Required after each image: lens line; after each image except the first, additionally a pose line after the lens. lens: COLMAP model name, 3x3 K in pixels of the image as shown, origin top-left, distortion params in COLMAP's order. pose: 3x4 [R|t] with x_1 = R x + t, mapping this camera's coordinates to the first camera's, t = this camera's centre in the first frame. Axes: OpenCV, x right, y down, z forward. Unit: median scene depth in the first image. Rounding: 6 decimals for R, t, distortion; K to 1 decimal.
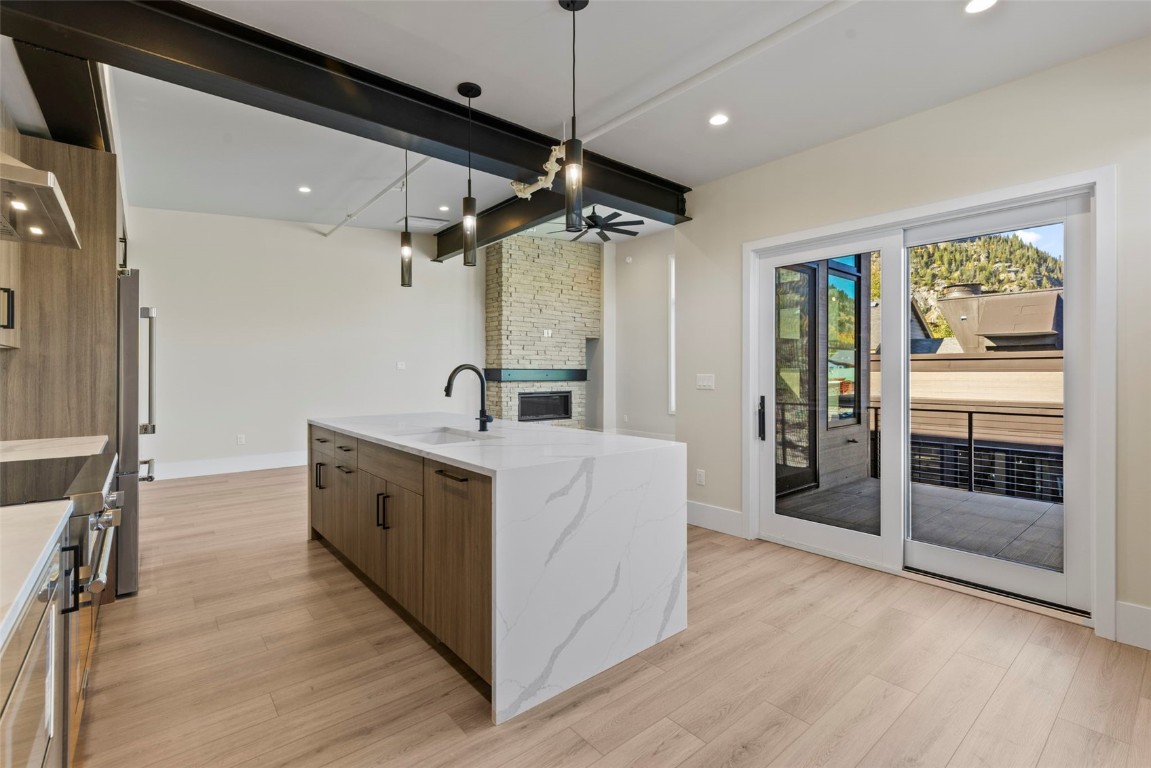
lens RADIAL K [[516.7, 0, 577.4], [0, 516.7, 375.6], [0, 0, 1]] dist [0.004337, 0.000061]
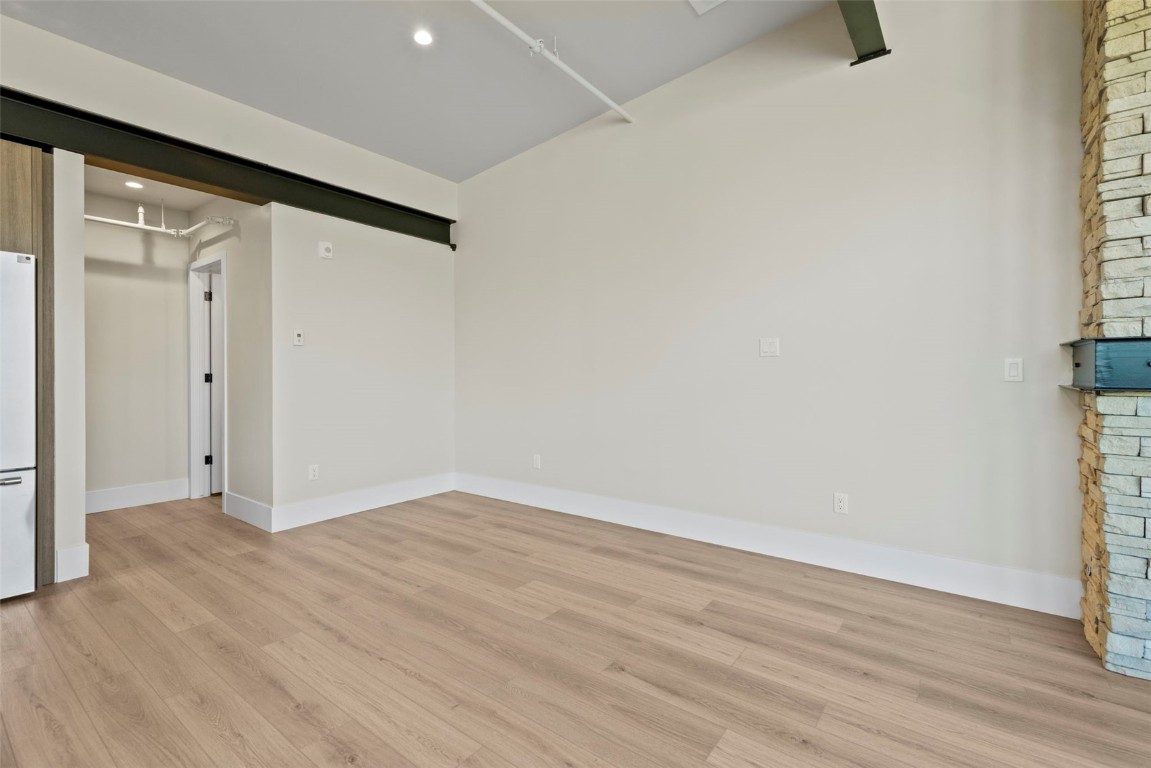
lens RADIAL K [[516.7, 0, 577.4], [0, 516.7, 375.6], [0, 0, 1]] dist [0.004337, 0.000061]
pose [[0.220606, 0.001903, -0.975361, 0.039146], [-0.002112, 0.999997, 0.001473, 0.004124], [0.975361, 0.001735, 0.220609, 0.685806]]
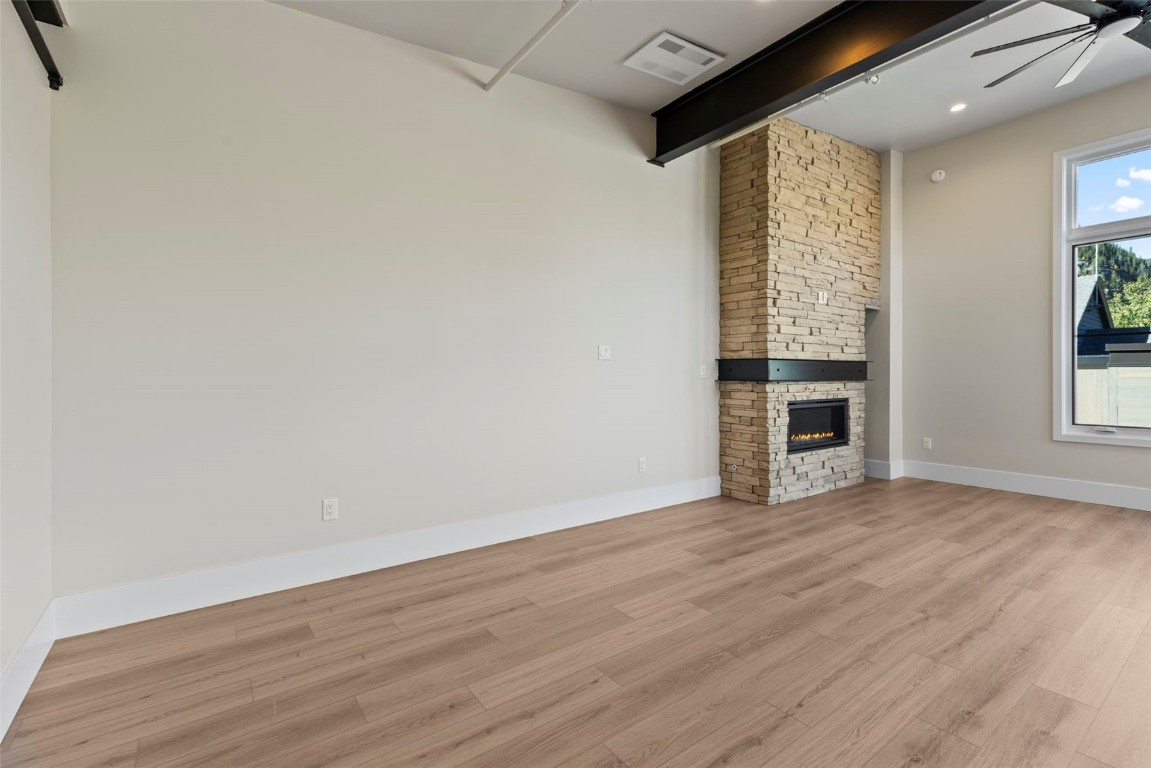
lens RADIAL K [[516.7, 0, 577.4], [0, 516.7, 375.6], [0, 0, 1]] dist [0.004337, 0.000061]
pose [[0.997983, -0.001247, -0.063467, -0.306685], [0.001147, 0.999998, -0.001598, 0.005416], [0.063468, 0.001522, 0.997983, 0.426520]]
